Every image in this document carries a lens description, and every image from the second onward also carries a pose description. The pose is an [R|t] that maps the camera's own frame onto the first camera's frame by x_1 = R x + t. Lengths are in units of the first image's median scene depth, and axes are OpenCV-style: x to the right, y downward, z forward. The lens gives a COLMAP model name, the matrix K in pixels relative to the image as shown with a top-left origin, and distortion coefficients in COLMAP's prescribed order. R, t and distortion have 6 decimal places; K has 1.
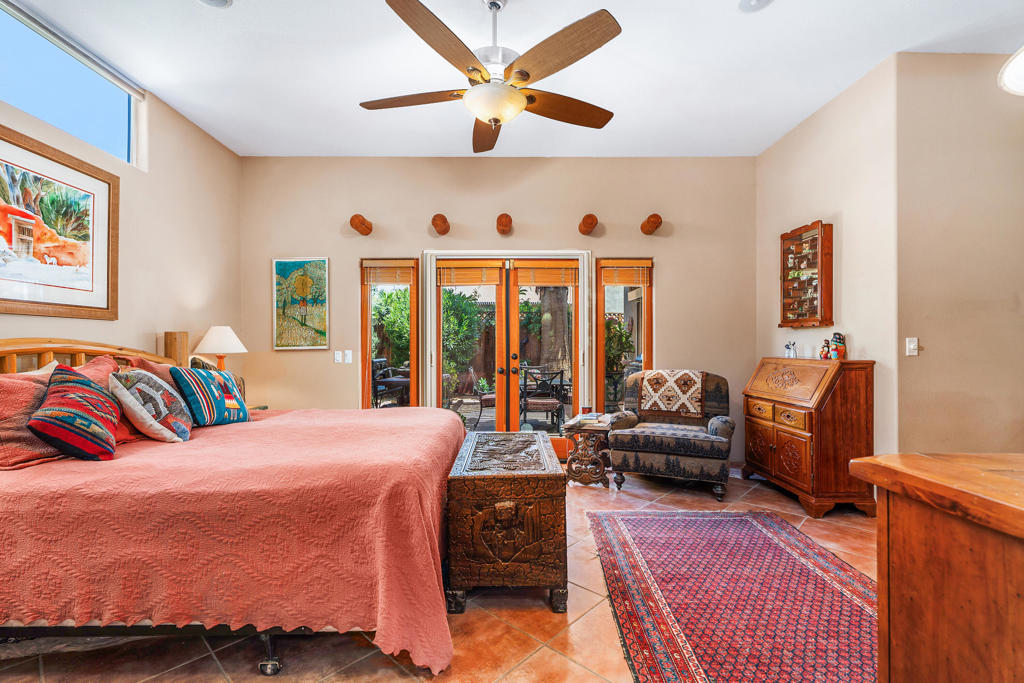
lens RADIAL K [[451.9, 0, 513.9], [0, 451.9, 346.1], [0, 0, 1]] dist [0.001237, 0.000224]
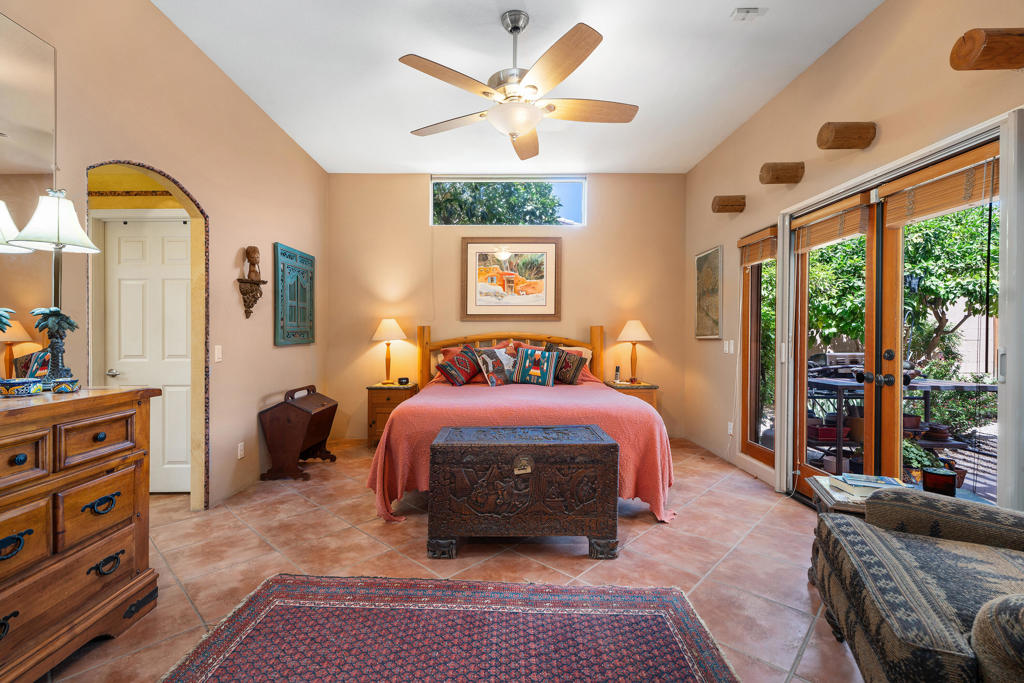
lens RADIAL K [[468.5, 0, 508.5], [0, 468.5, 337.8], [0, 0, 1]] dist [-0.000491, -0.000035]
pose [[-0.011859, 0.008703, -0.999892, 1.001853], [0.001595, 0.999961, 0.008684, -0.008532], [0.999928, -0.001492, -0.011872, 0.906172]]
